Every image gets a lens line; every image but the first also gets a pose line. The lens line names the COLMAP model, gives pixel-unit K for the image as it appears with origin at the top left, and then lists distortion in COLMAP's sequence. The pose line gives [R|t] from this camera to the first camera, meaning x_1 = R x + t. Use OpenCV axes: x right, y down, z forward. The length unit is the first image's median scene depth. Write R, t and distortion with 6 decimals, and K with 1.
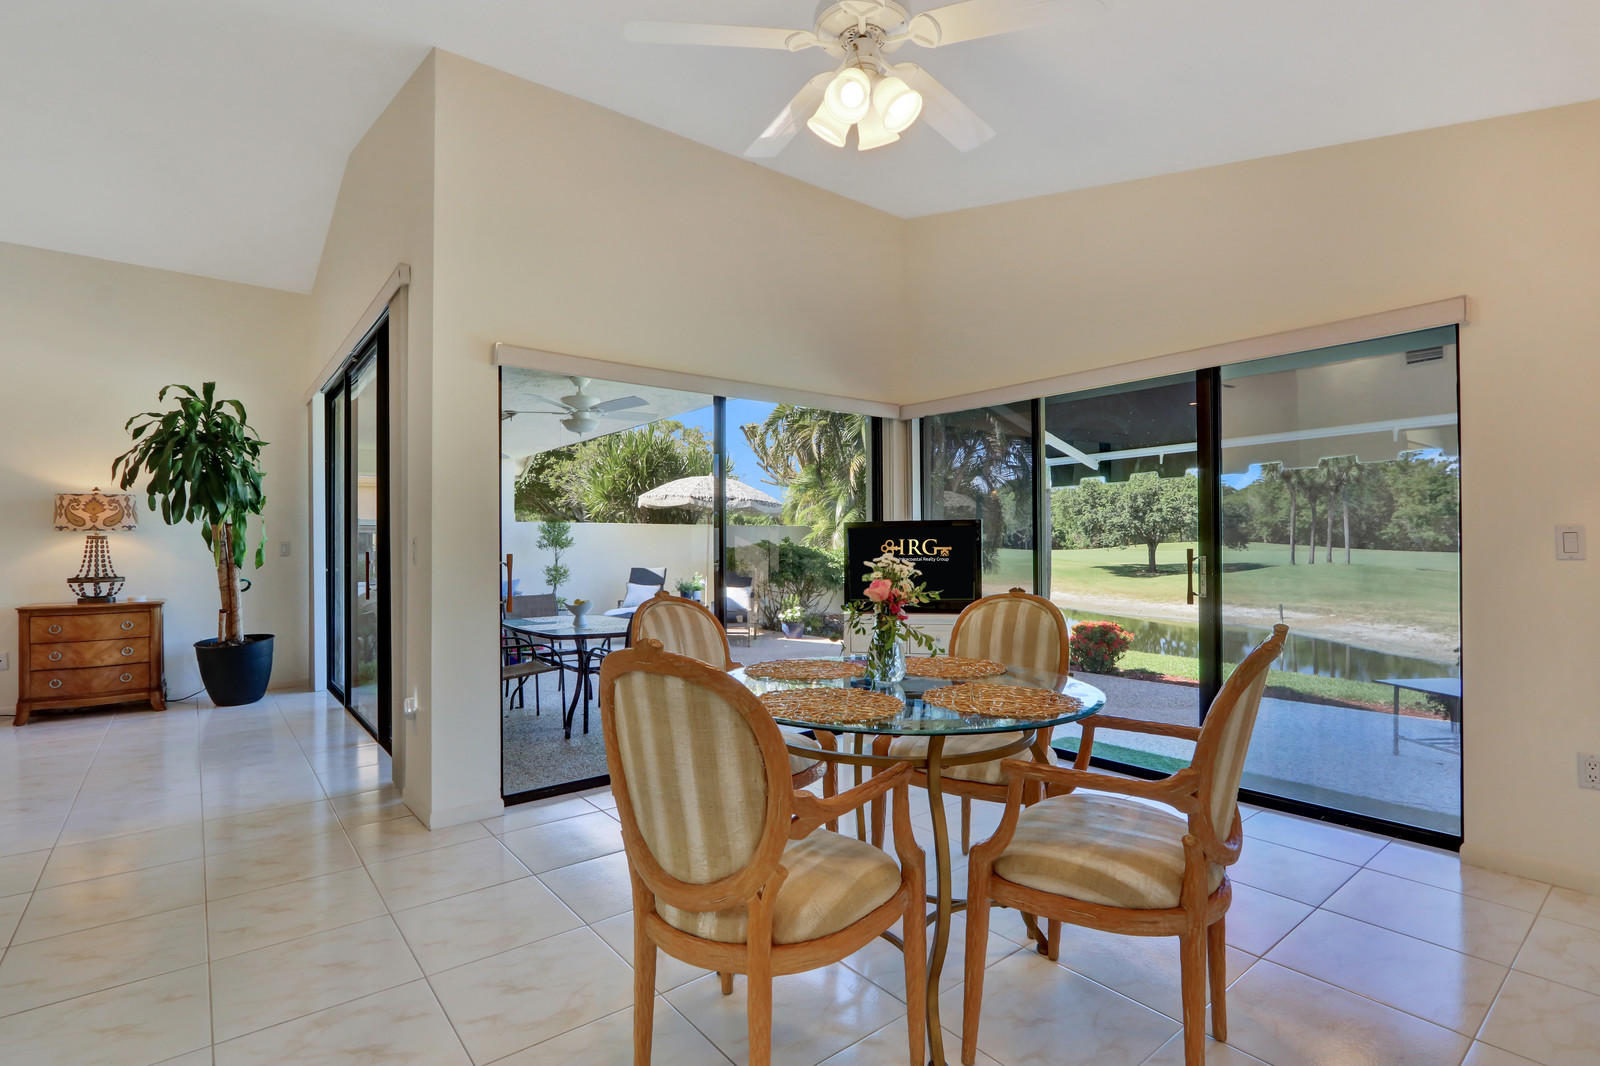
lens RADIAL K [[794.9, 0, 800.0], [0, 794.9, 533.0], [0, 0, 1]] dist [0.000427, 0.000086]
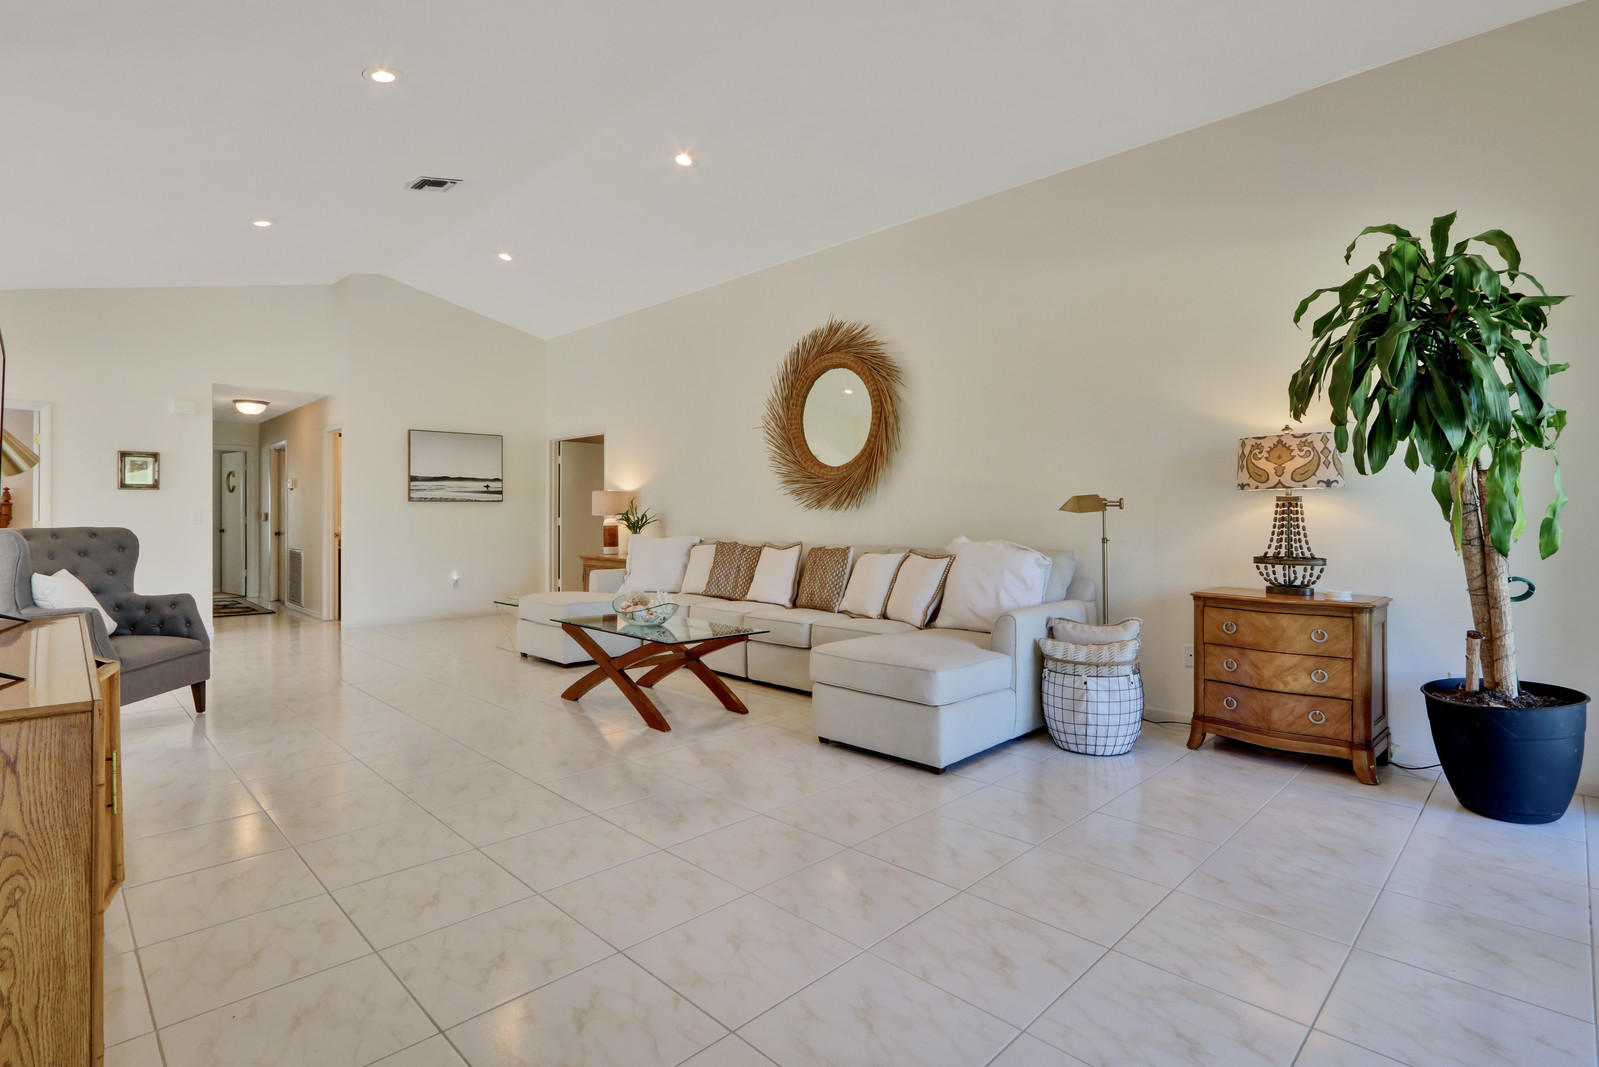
lens RADIAL K [[764.4, 0, 788.9], [0, 764.4, 512.8], [0, 0, 1]] dist [-0.026545, 0.000370]
pose [[0.090732, 0.006624, -0.995853, -0.278306], [0.014133, 0.999869, 0.007938, 0.006435], [0.995775, -0.014795, 0.090627, 0.514008]]
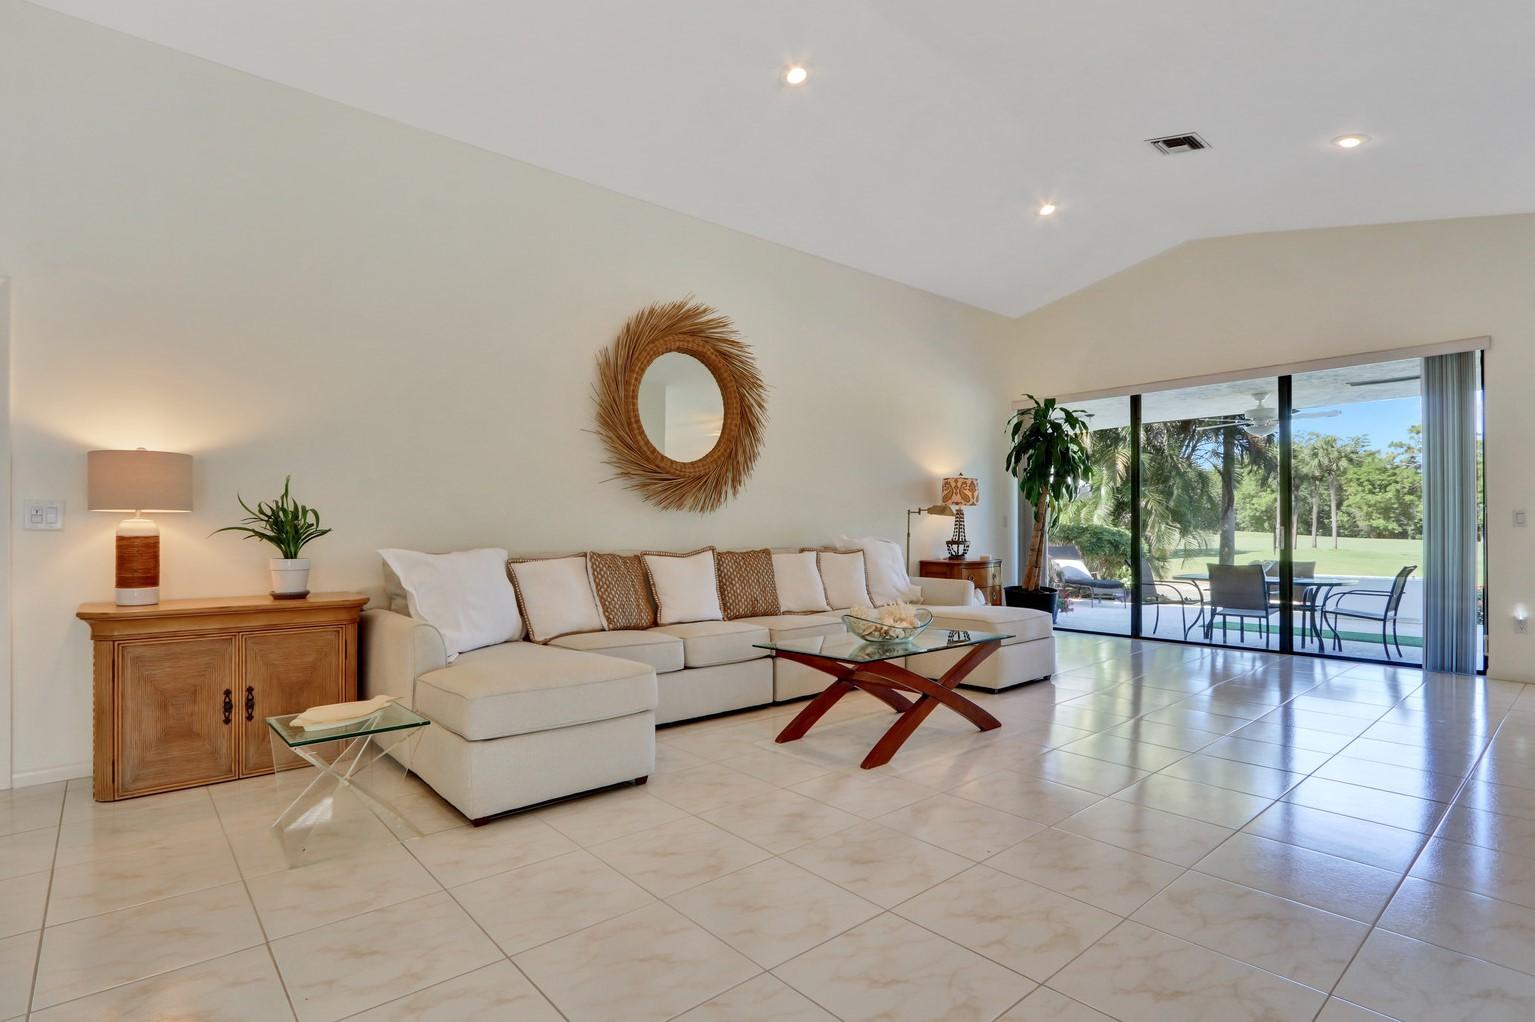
lens RADIAL K [[755.9, 0, 695.7], [0, 755.9, 522.6], [0, 0, 1]] dist [-0.000177, -0.000134]
pose [[0.999610, 0.005859, -0.027289, -1.290655], [-0.005701, 0.999966, 0.005899, 0.020473], [0.027323, -0.005741, 0.999610, -0.274172]]
